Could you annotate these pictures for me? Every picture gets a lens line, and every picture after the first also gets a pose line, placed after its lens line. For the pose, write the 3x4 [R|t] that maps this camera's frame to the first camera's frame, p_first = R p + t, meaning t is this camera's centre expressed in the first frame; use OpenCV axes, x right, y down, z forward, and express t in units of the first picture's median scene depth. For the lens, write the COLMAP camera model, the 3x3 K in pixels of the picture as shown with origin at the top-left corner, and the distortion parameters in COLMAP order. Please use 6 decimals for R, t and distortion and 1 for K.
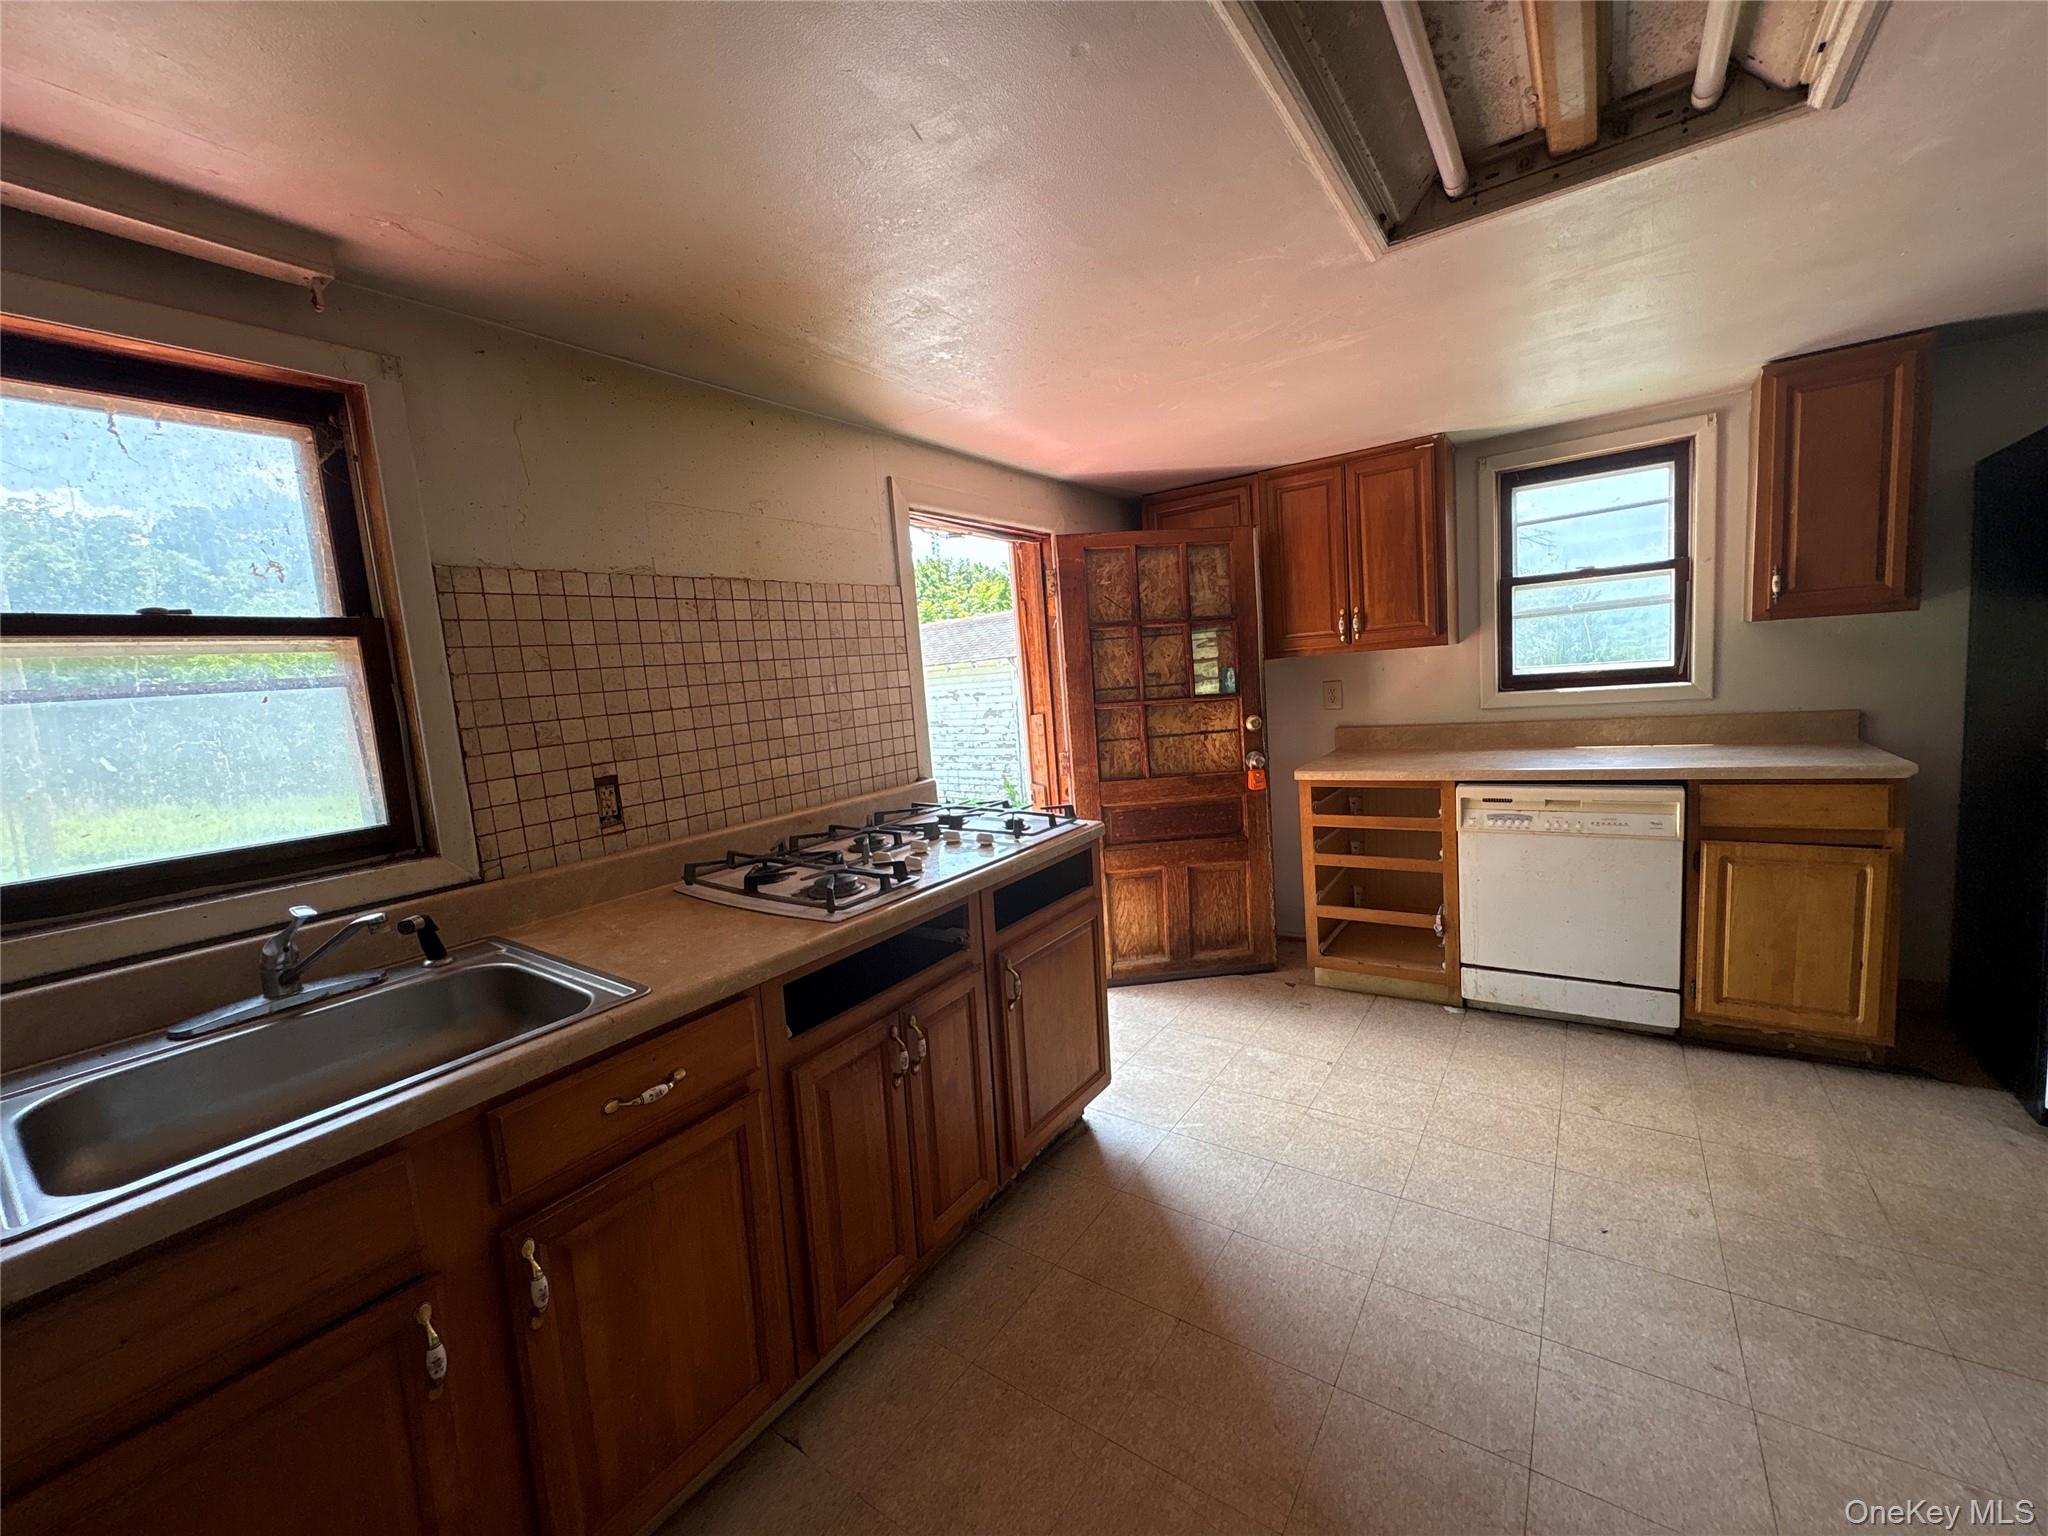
lens RADIAL K [[819.0, 0, 1023.7], [0, 819.0, 769.6], [0, 0, 1]] dist [0.002092, -0.000284]
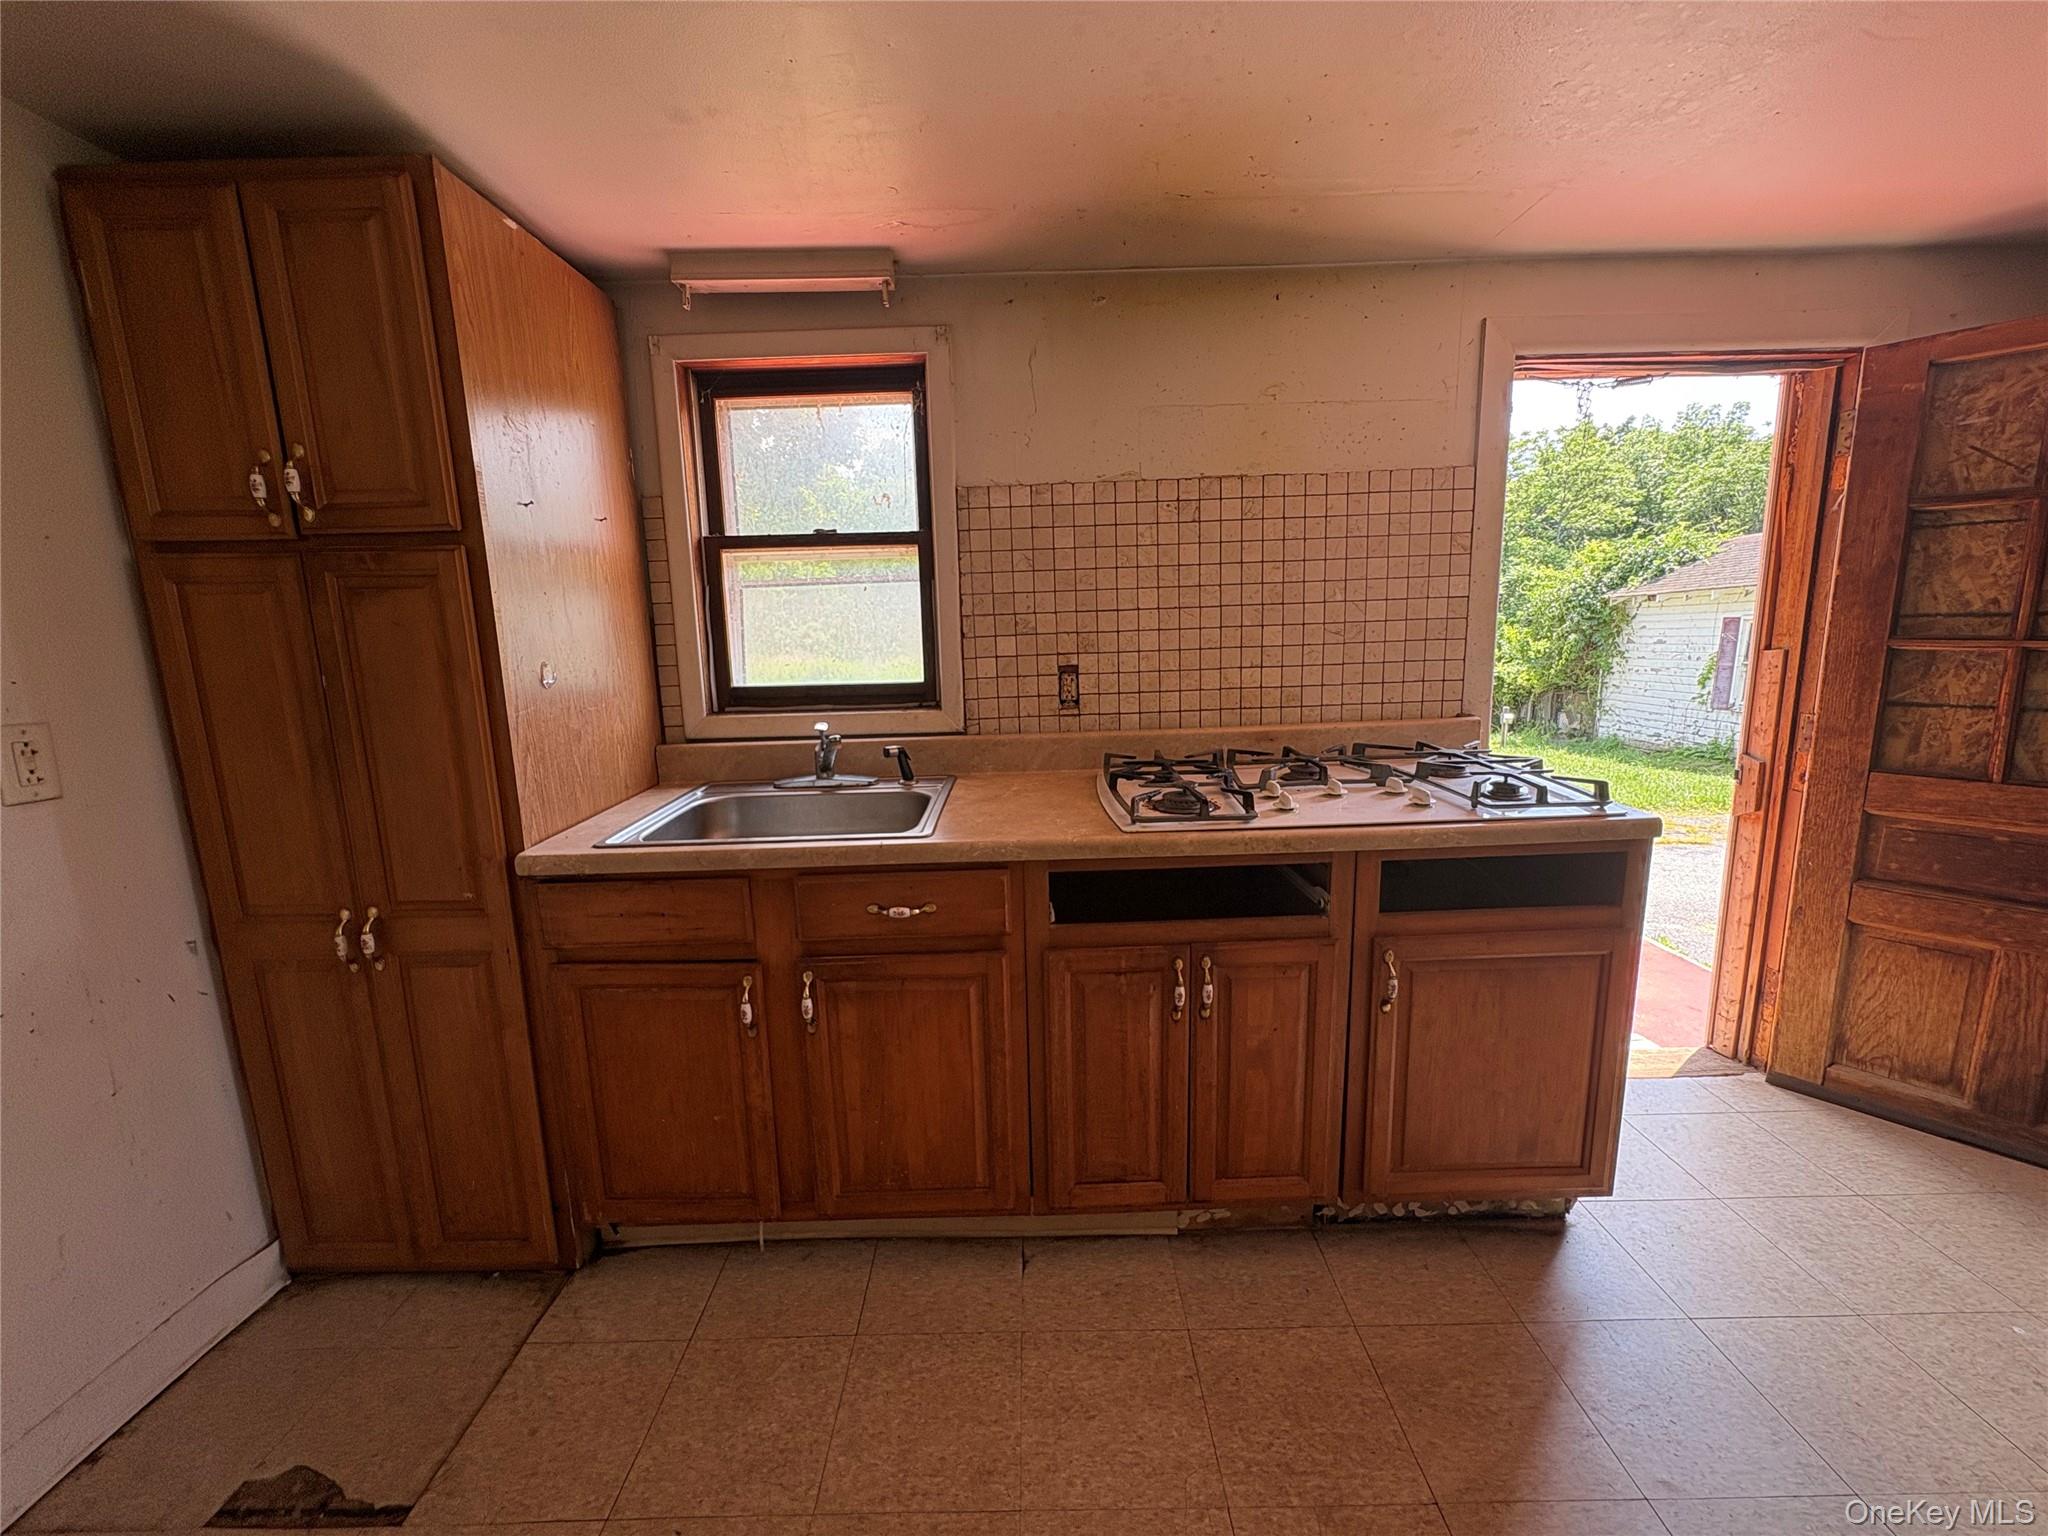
lens RADIAL K [[819.0, 0, 1023.7], [0, 819.0, 769.6], [0, 0, 1]] dist [0.002092, -0.000284]
pose [[0.571843, 0.198947, -0.795874, 0.344595], [-0.111157, 0.979992, 0.165104, -0.026686], [0.812798, -0.005946, 0.582516, 0.238185]]
